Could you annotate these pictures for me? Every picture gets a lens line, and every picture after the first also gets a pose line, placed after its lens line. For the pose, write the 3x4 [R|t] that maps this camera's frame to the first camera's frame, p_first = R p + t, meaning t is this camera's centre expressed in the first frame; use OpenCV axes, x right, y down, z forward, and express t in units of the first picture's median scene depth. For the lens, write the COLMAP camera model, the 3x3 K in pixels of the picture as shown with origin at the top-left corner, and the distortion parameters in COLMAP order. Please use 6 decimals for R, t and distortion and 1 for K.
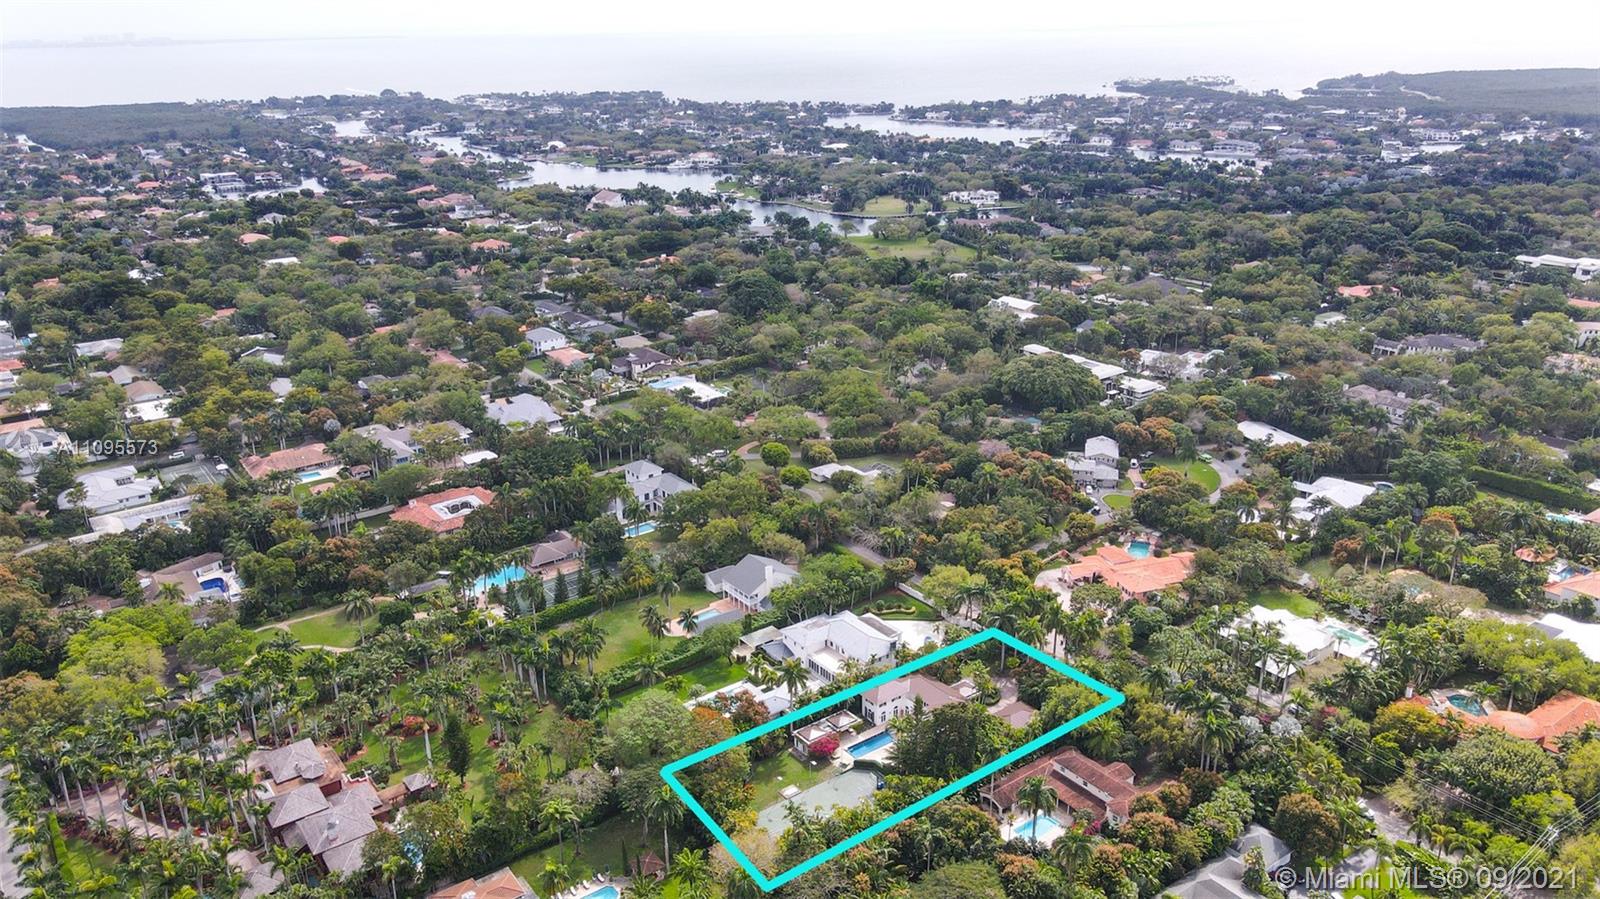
lens RADIAL K [[1179.1, 0, 800.0], [0, 1179.1, 449.5], [0, 0, 1]] dist [-0.006036, -0.001299]
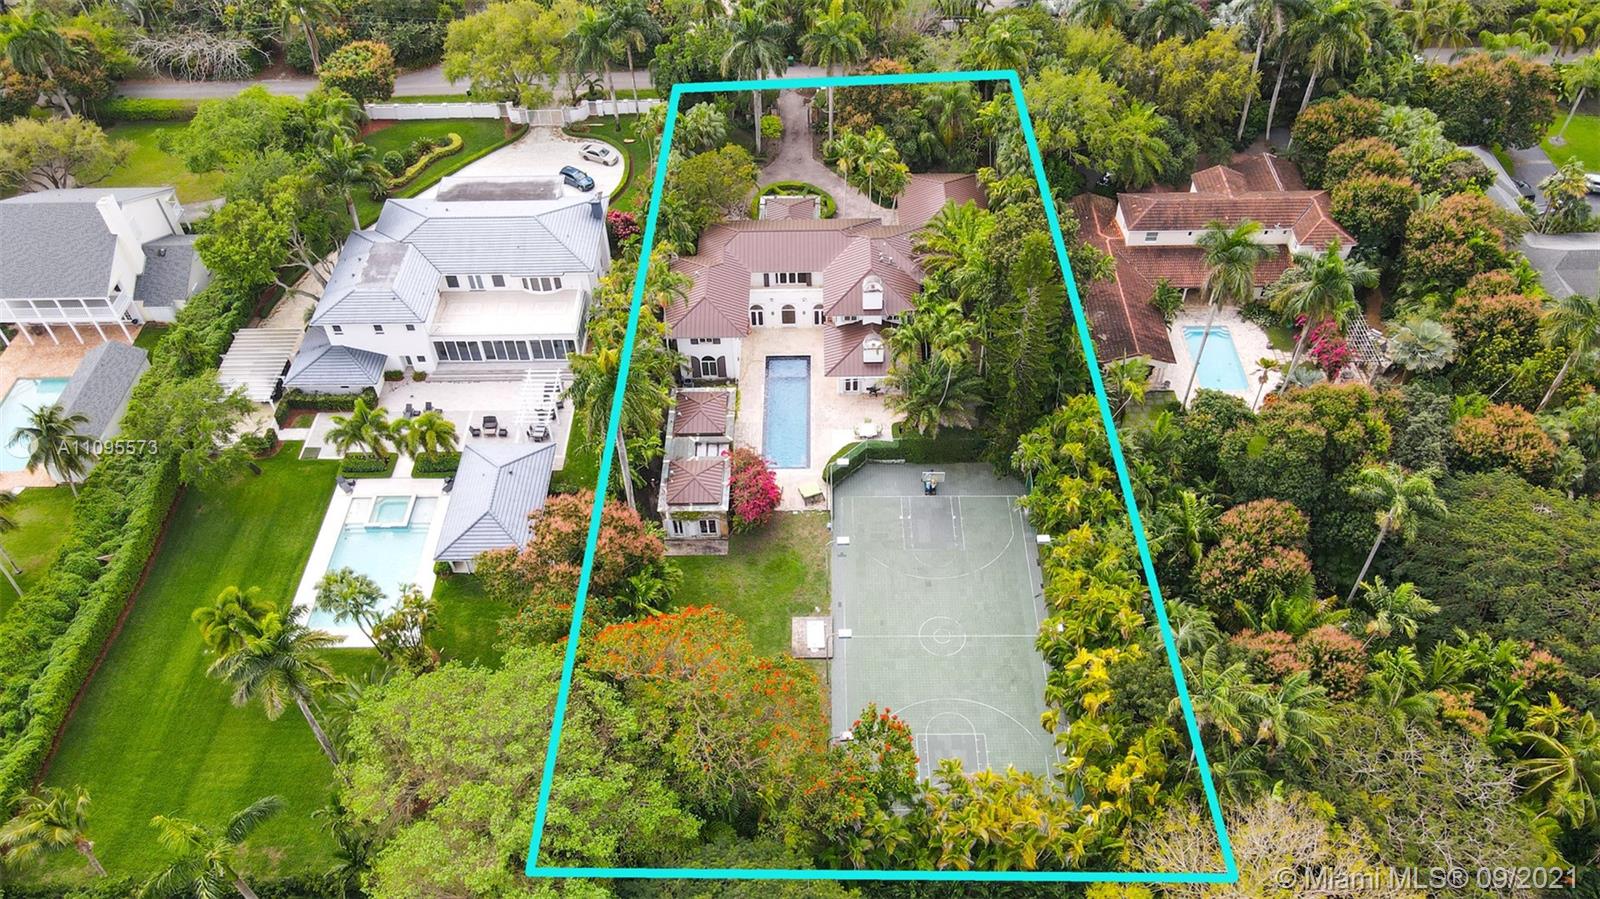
lens RADIAL K [[1179.1, 0, 800.0], [0, 1179.1, 449.5], [0, 0, 1]] dist [-0.006036, -0.001299]
pose [[0.605135, -0.583455, 0.541657, -0.165941], [0.291568, 0.795518, 0.531168, 0.035290], [-0.740810, -0.163498, 0.651512, 0.702431]]
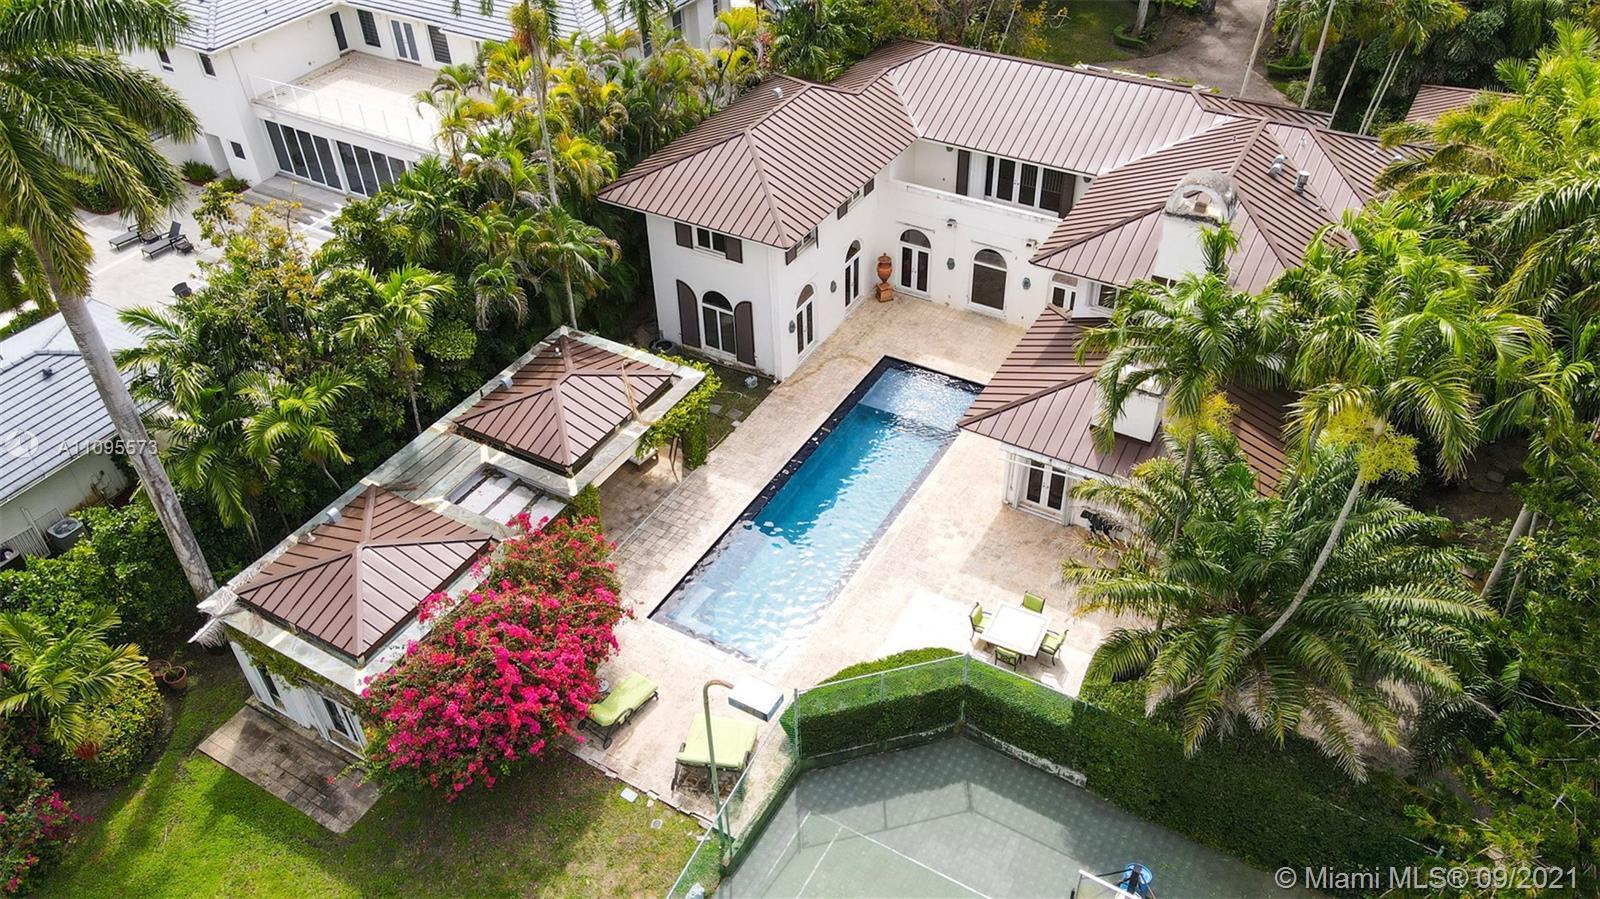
lens RADIAL K [[1179.1, 0, 800.0], [0, 1179.1, 449.5], [0, 0, 1]] dist [-0.006036, -0.001299]
pose [[0.918239, -0.256526, 0.301714, 0.017202], [0.143873, 0.925882, 0.349346, 0.187420], [-0.368968, -0.277375, 0.887088, 0.854300]]
